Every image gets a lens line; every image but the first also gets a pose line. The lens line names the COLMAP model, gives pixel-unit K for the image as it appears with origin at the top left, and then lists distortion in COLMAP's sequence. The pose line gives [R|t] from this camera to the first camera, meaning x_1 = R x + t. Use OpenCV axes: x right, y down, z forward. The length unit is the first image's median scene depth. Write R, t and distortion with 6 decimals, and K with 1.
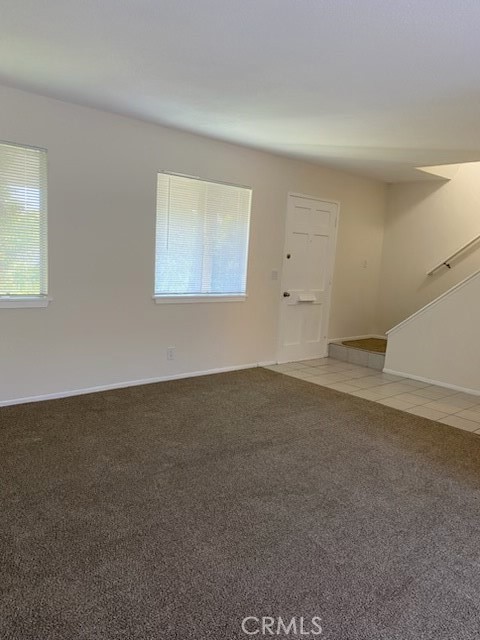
lens RADIAL K [[483.0, 0, 240.4], [0, 483.0, 332.5], [0, 0, 1]] dist [0.005289, -0.010260]
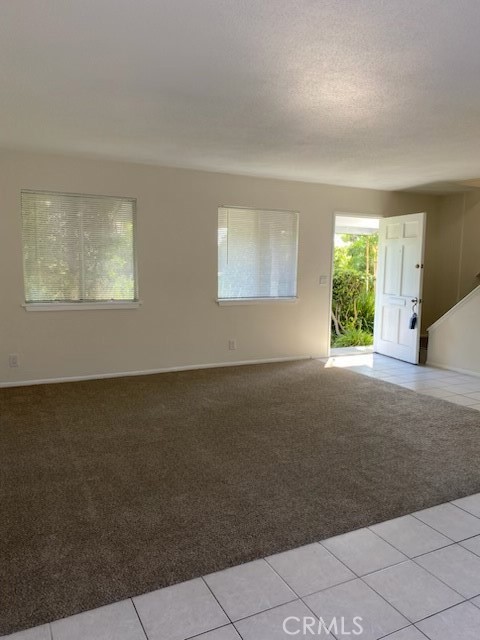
lens RADIAL K [[483.0, 0, 239.6], [0, 483.0, 317.2], [0, 0, 1]] dist [0.005289, -0.010260]
pose [[0.966208, -0.016937, -0.257208, 0.335633], [0.001569, 0.998207, -0.059838, 0.077776], [0.257760, 0.057412, 0.964502, -0.384740]]
